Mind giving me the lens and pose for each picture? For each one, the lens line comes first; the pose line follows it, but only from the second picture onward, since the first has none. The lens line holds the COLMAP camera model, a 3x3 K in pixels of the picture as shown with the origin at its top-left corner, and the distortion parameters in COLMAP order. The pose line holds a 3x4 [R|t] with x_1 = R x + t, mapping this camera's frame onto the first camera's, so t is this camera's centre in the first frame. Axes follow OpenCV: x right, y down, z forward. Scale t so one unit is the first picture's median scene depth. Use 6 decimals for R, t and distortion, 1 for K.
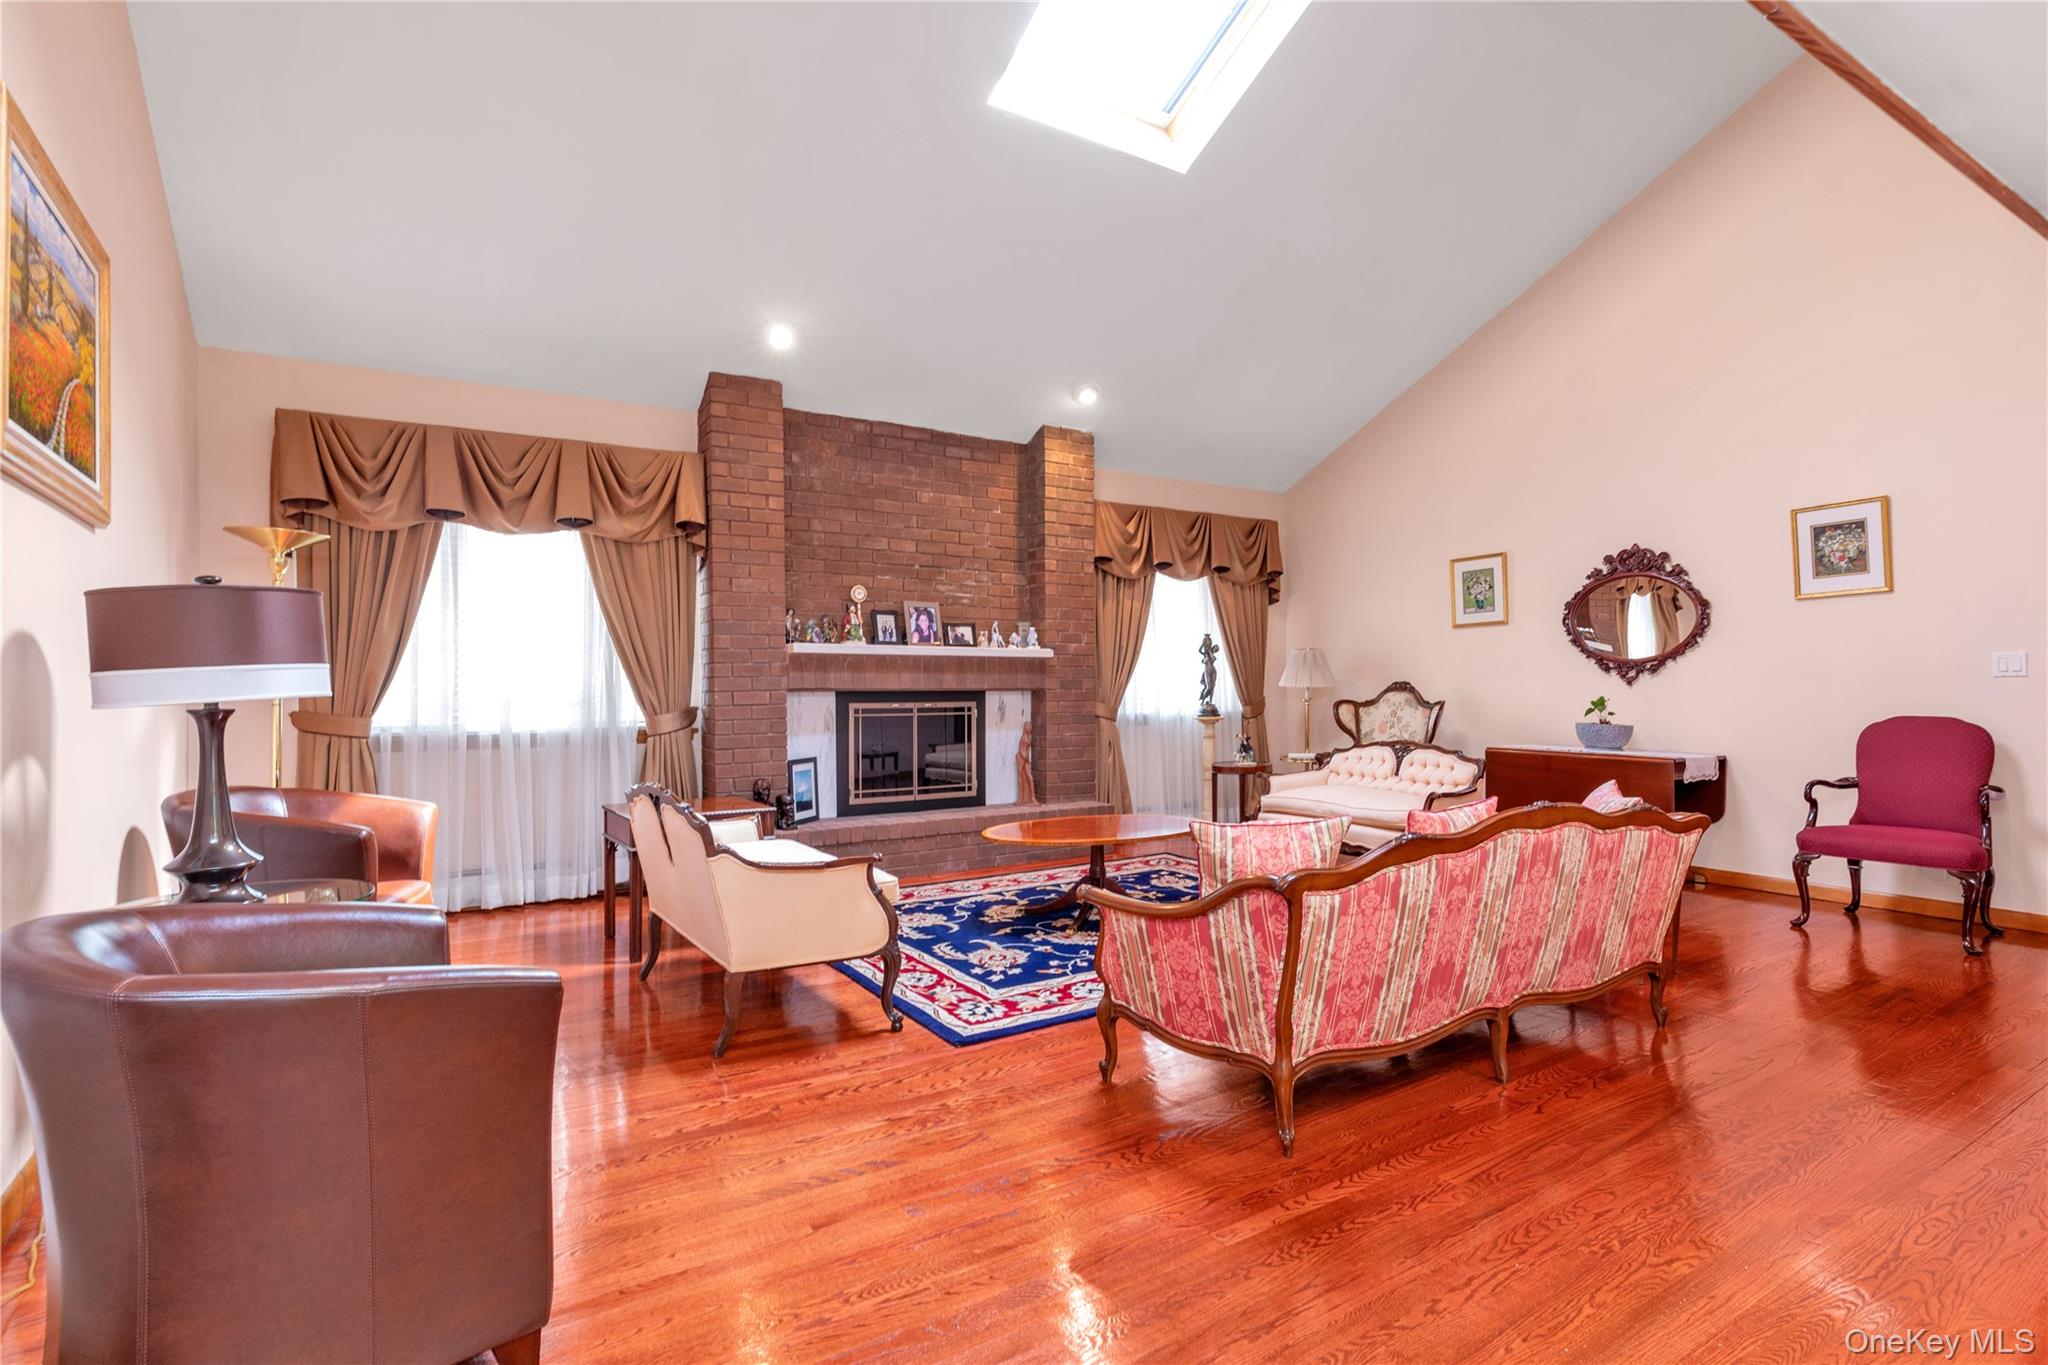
lens RADIAL K [[999.0, 0, 1021.1], [0, 999.0, 680.5], [0, 0, 1]] dist [-0.001370, -0.000174]
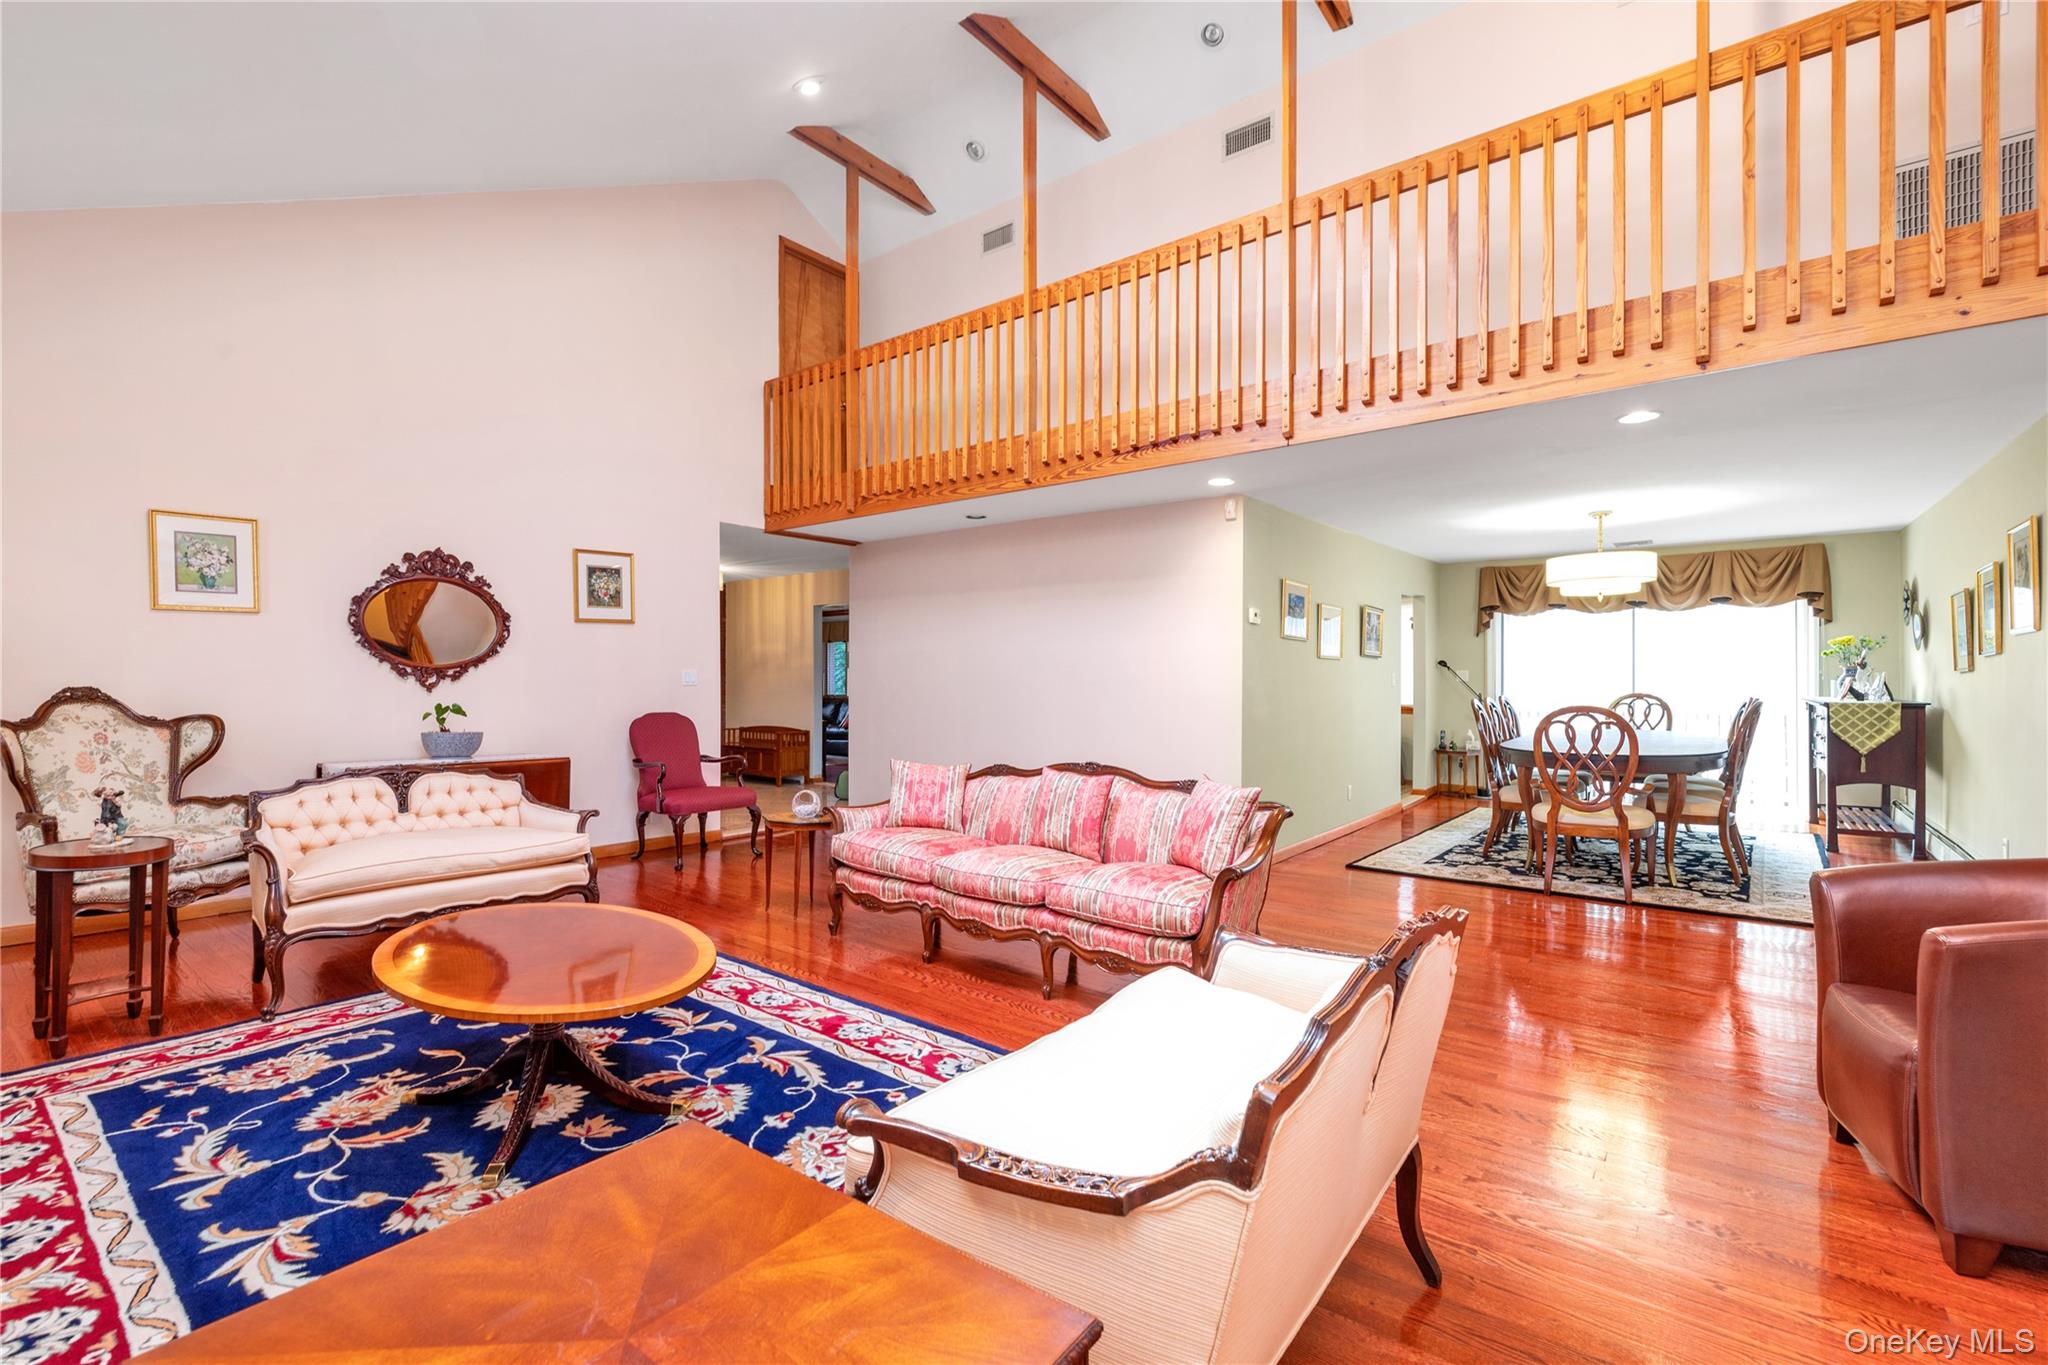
lens RADIAL K [[880.2, 0, 1020.4], [0, 880.2, 683.3], [0, 0, 1]] dist [-0.016925, -0.000157]
pose [[-0.332164, 0.012614, 0.943137, -0.381871], [0.003122, 0.999920, -0.012274, 0.008537], [-0.943216, -0.001133, -0.332177, 0.752094]]
